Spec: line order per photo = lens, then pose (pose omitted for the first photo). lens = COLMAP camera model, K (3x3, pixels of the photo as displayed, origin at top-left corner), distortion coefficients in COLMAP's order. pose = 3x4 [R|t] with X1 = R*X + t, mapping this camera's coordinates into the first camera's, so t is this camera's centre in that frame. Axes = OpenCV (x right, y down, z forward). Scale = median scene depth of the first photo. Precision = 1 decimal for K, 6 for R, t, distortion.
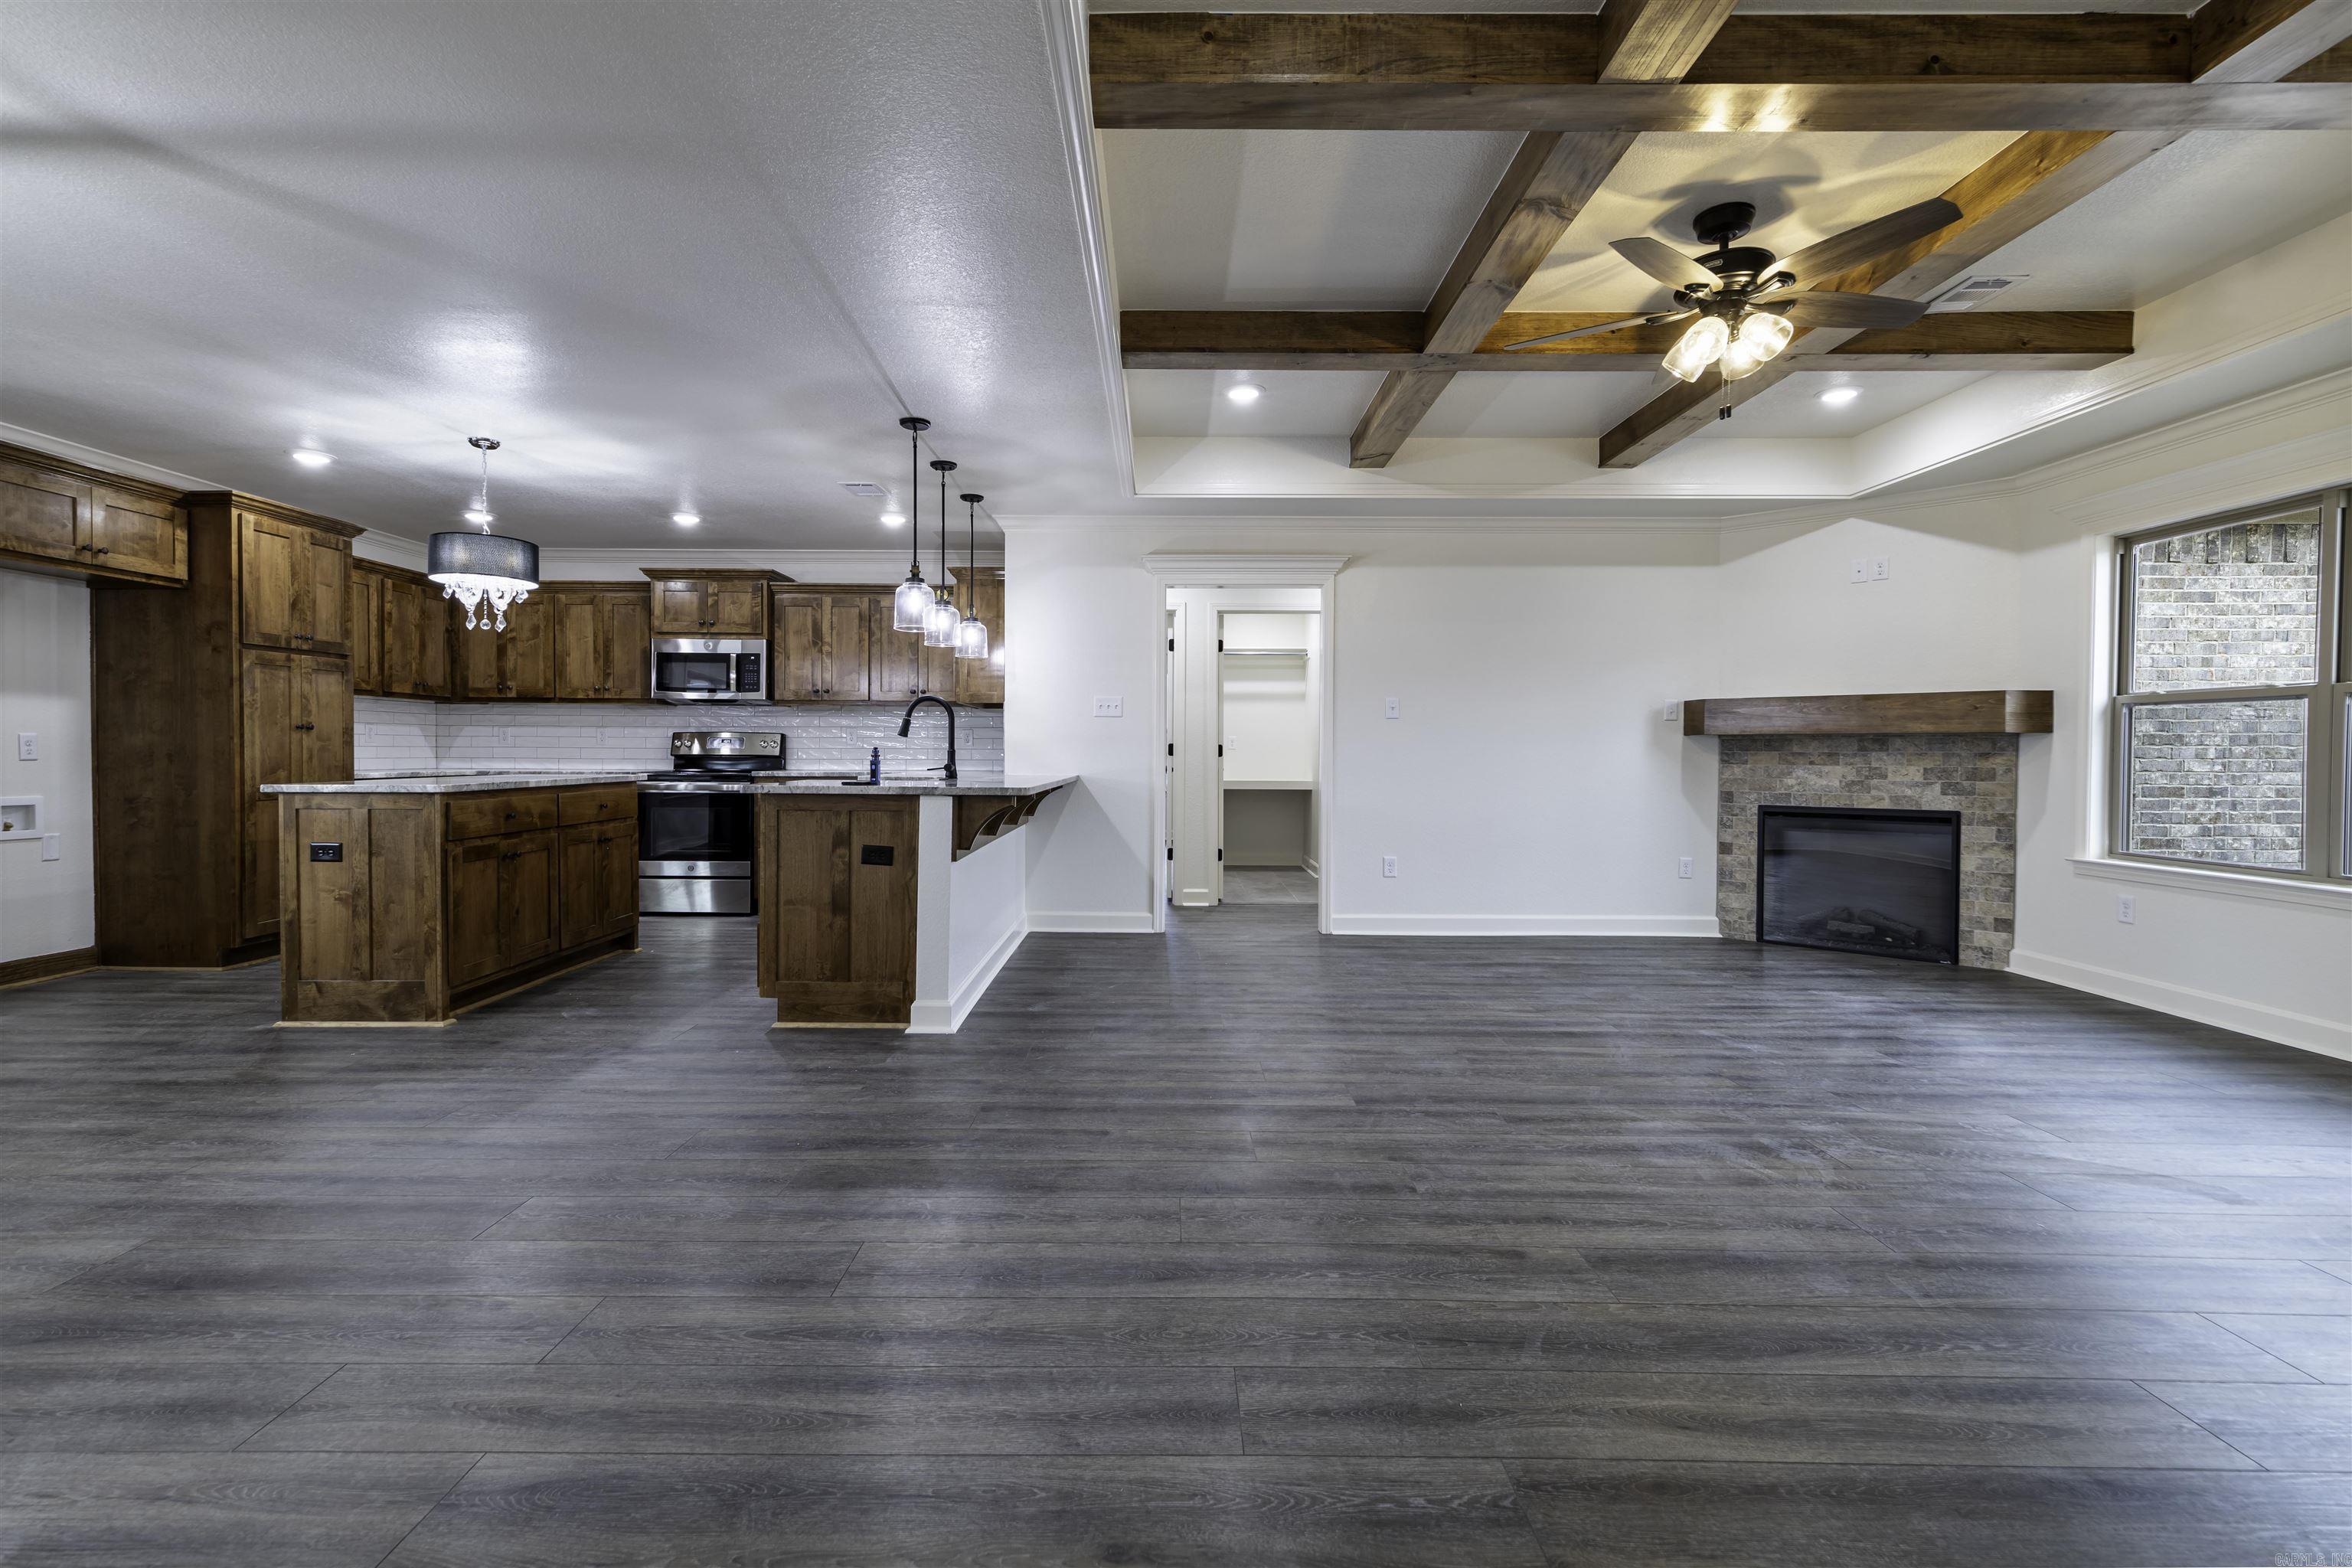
lens RADIAL K [[1068.8, 0, 1170.7], [0, 1068.8, 764.7], [0, 0, 1]] dist [0.009980, -0.002578]
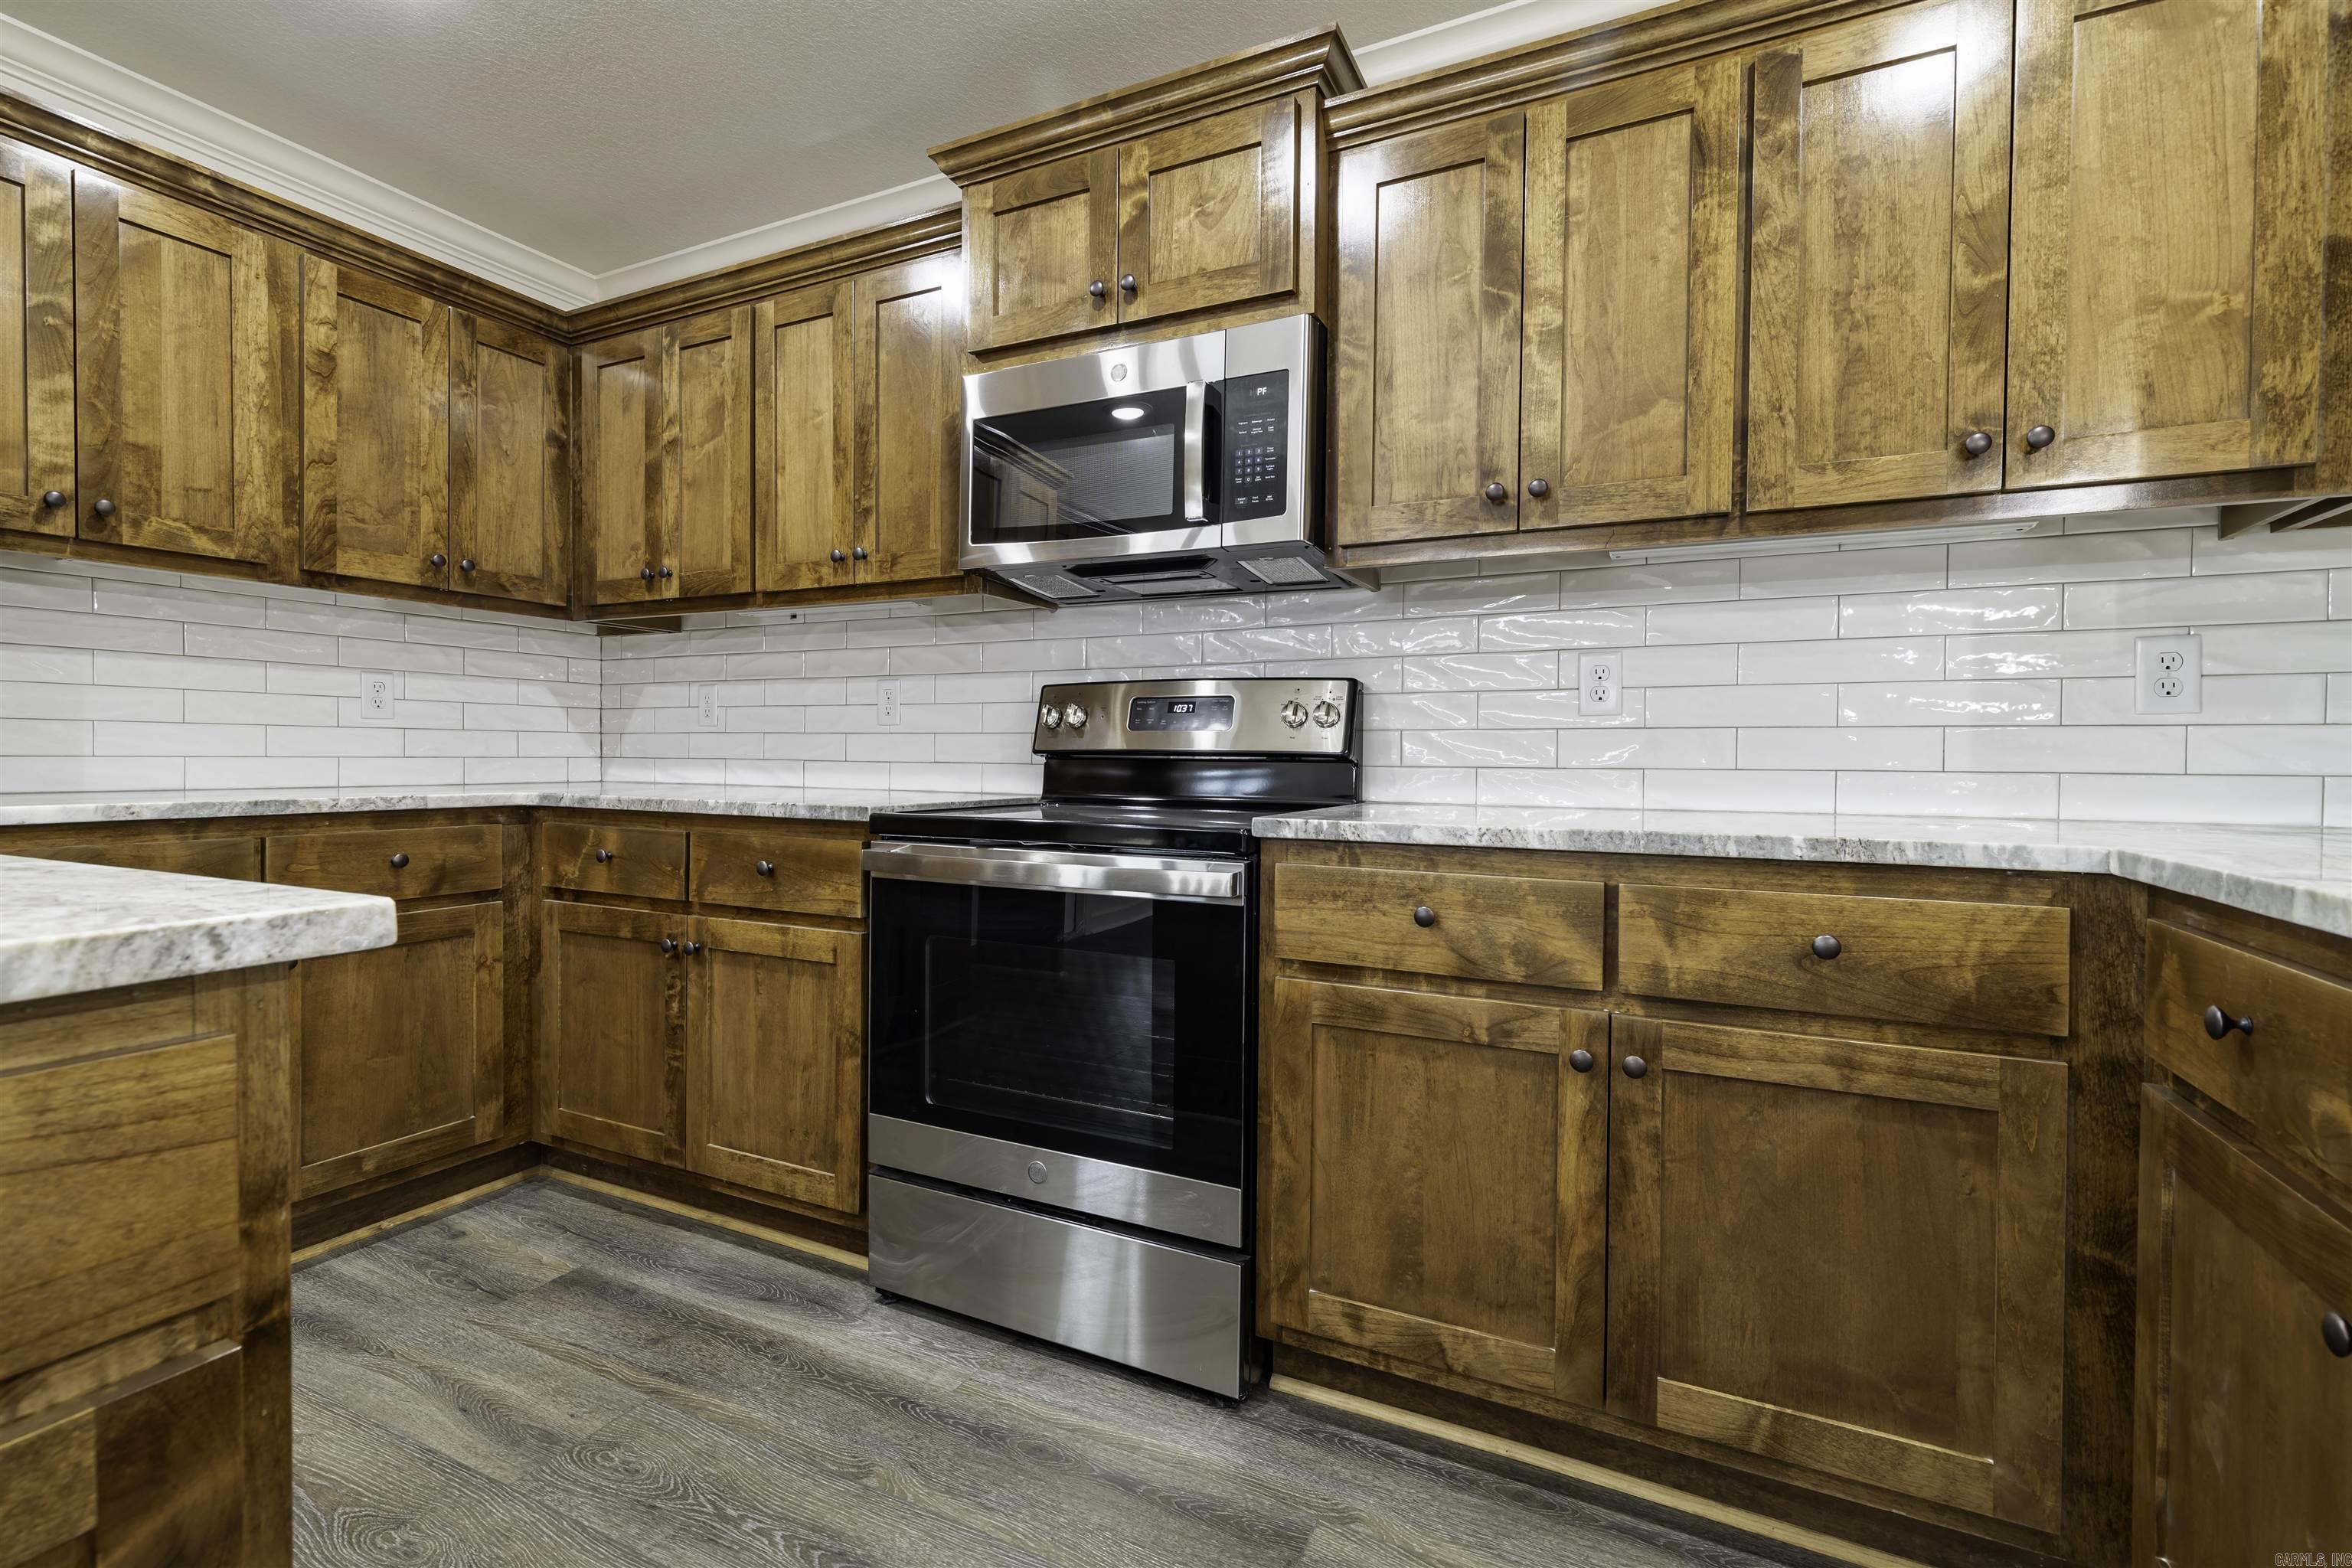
lens RADIAL K [[1068.8, 0, 1163.7], [0, 1068.8, 767.3], [0, 0, 1]] dist [0.009980, -0.002578]
pose [[0.892004, 0.007482, -0.451965, -0.367076], [-0.009060, 0.999958, -0.001328, -0.005278], [0.451936, 0.005280, 0.892035, 0.948364]]
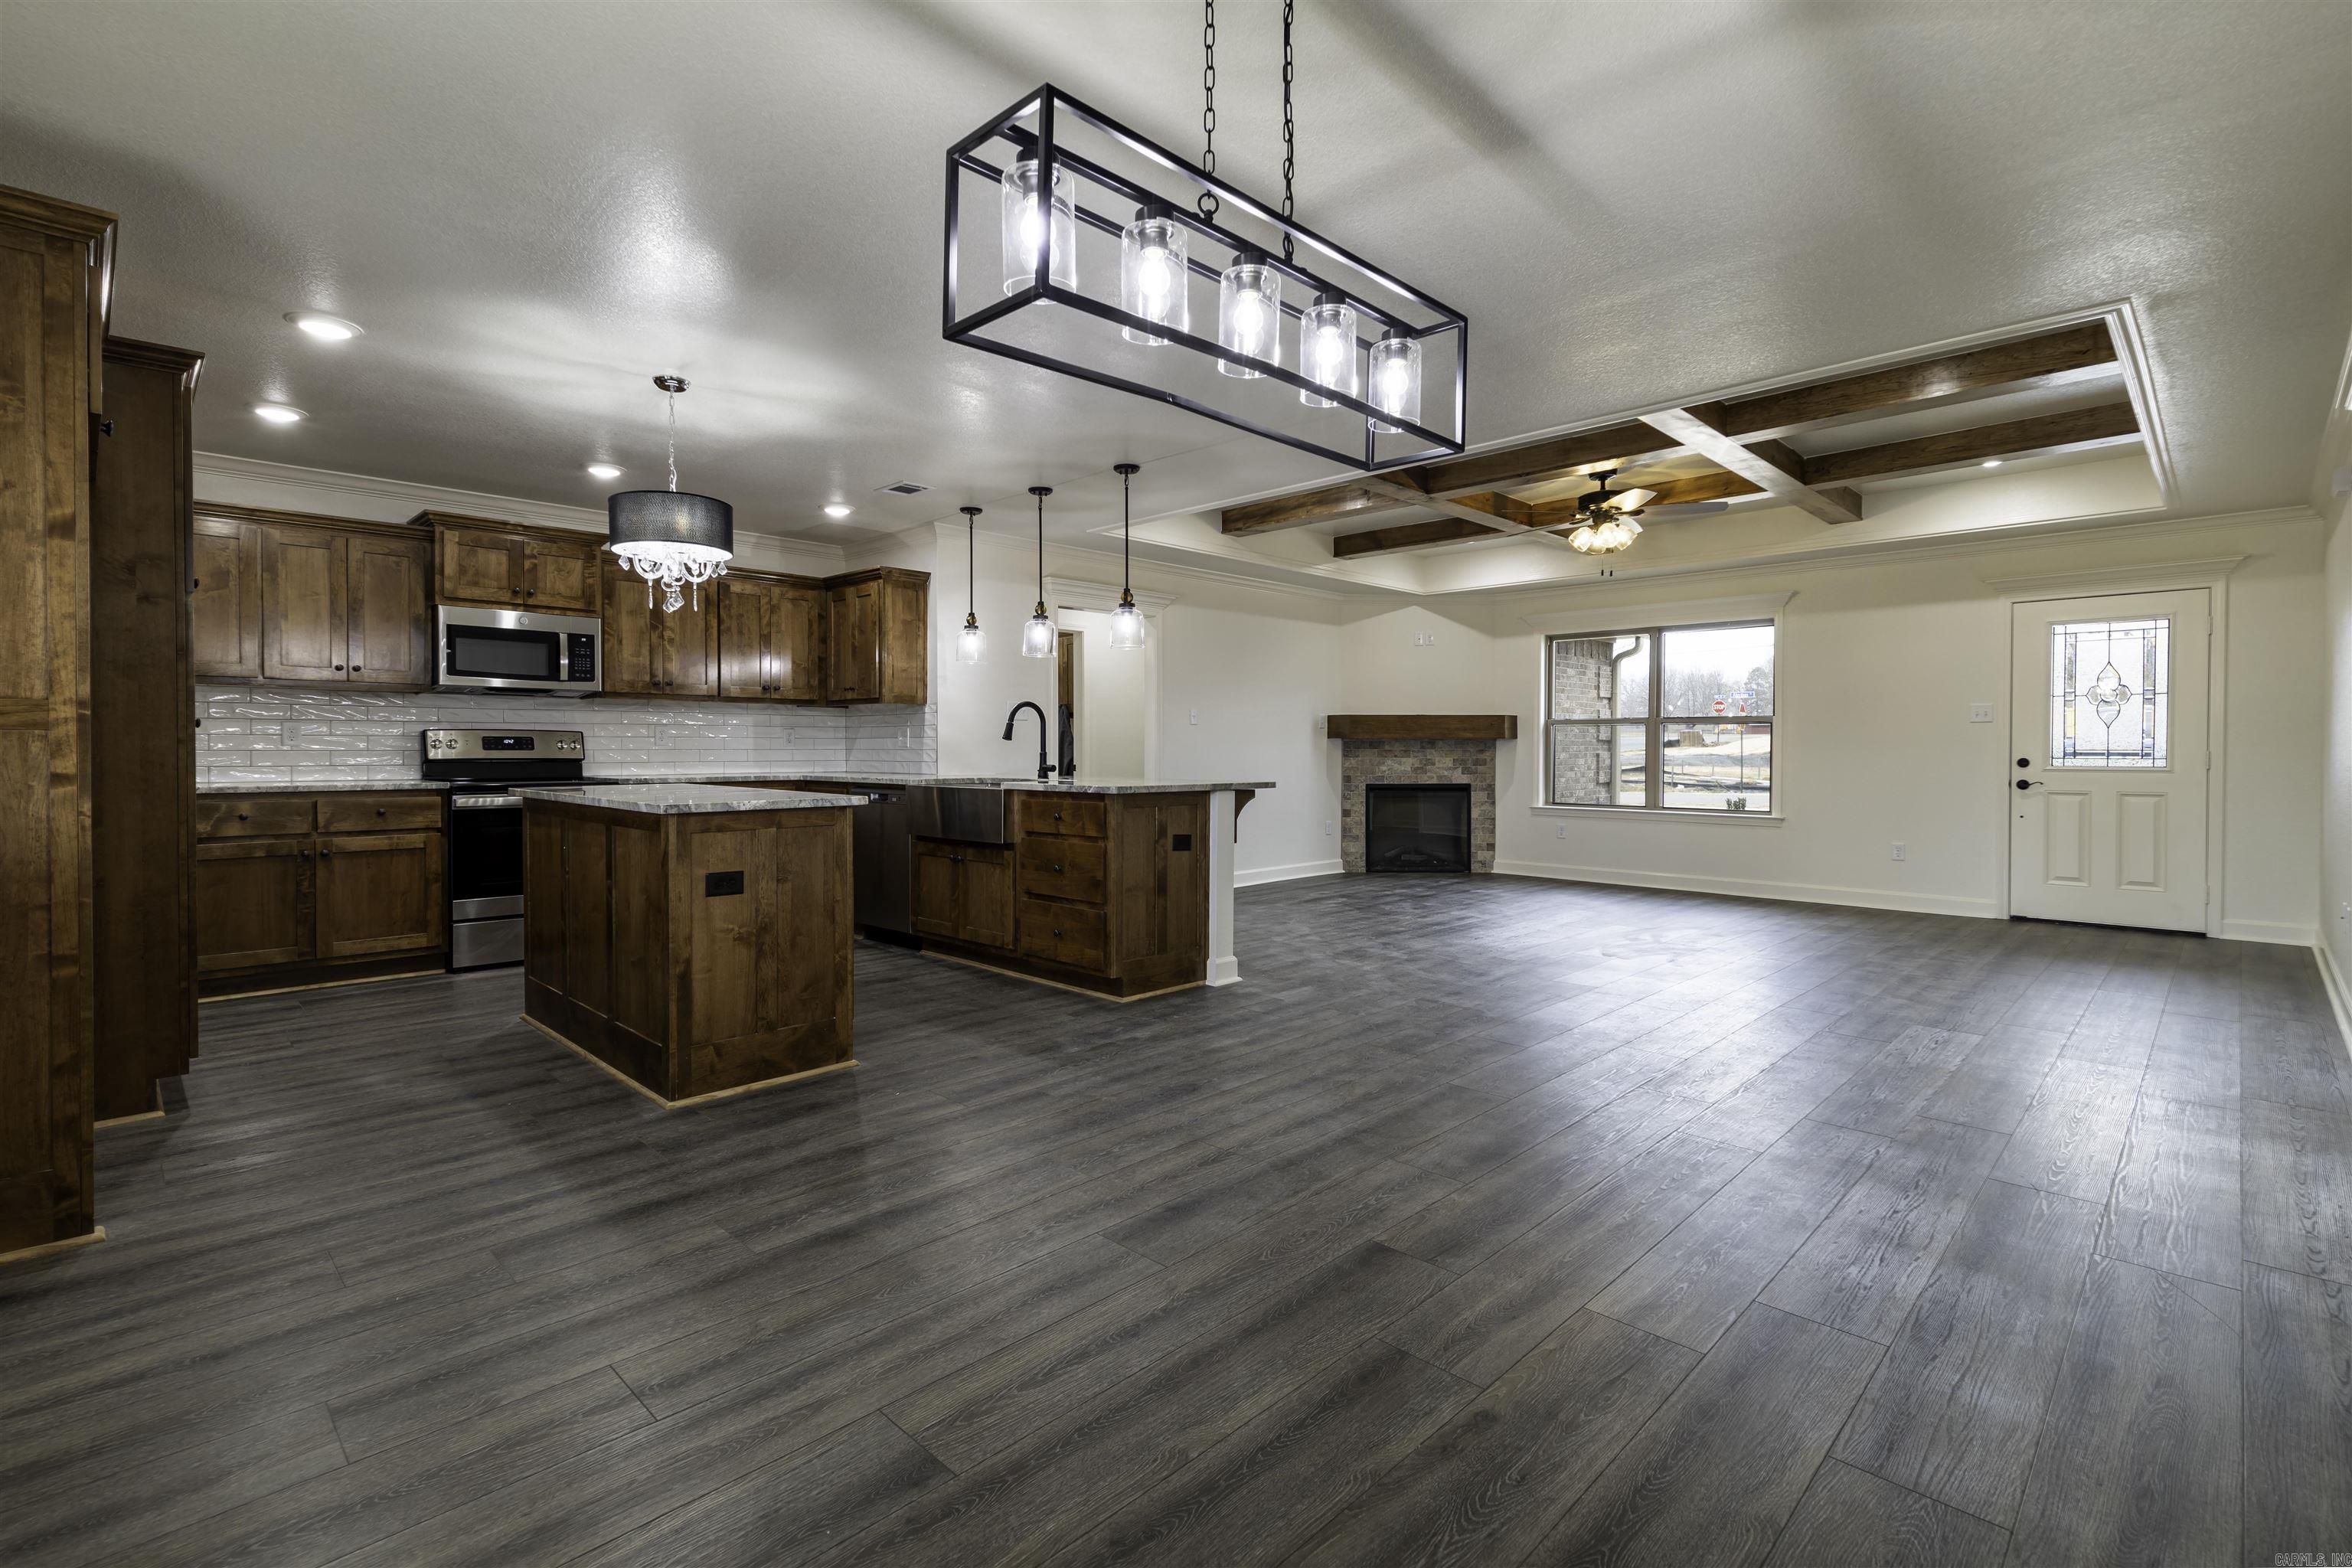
lens RADIAL K [[1068.8, 0, 1173.5], [0, 1068.8, 751.6], [0, 0, 1]] dist [0.009980, -0.002578]
pose [[0.699411, -0.006447, 0.714690, -0.838217], [0.009708, 0.999953, -0.000480, -0.012111], [-0.714653, 0.007274, 0.699441, 0.132631]]
